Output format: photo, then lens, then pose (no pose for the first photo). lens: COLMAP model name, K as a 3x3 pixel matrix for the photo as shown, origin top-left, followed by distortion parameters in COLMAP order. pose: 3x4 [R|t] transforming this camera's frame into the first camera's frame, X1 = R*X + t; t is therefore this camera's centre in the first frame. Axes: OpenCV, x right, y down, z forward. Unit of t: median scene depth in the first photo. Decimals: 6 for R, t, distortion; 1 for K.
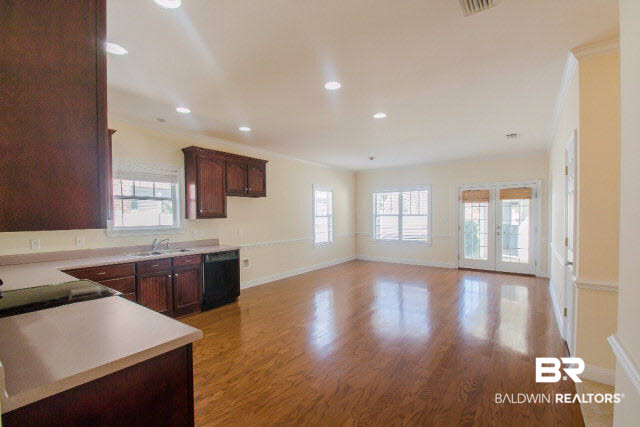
lens RADIAL K [[287.8, 0, 317.5], [0, 287.8, 218.1], [0, 0, 1]] dist [0.000573, 0.000046]
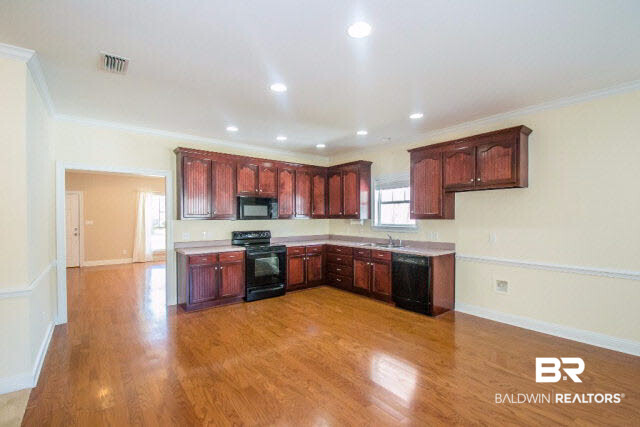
lens RADIAL K [[296.9, 0, 317.6], [0, 296.9, 216.5], [0, 0, 1]] dist [0.017230, 0.000114]
pose [[-0.266594, 0.003281, -0.963803, 0.718966], [-0.009342, 0.999938, 0.005988, -0.011800], [0.963764, 0.010601, -0.266547, 0.992799]]
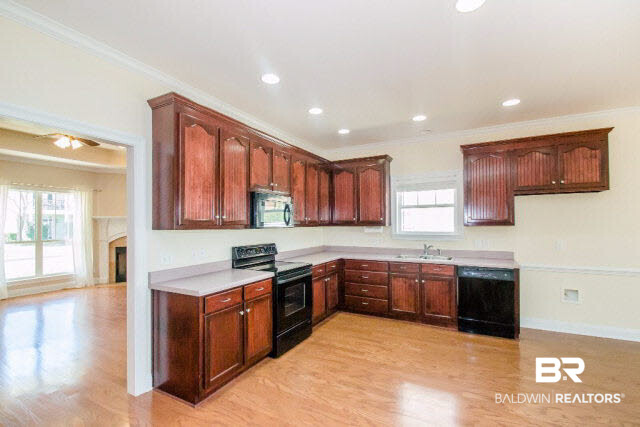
lens RADIAL K [[287.8, 0, 317.5], [0, 287.8, 218.1], [0, 0, 1]] dist [0.000573, 0.000046]
pose [[0.145198, -0.014767, -0.989292, 0.407593], [-0.007066, 0.999848, -0.015962, -0.004322], [0.989377, 0.009308, 0.145072, 0.431737]]
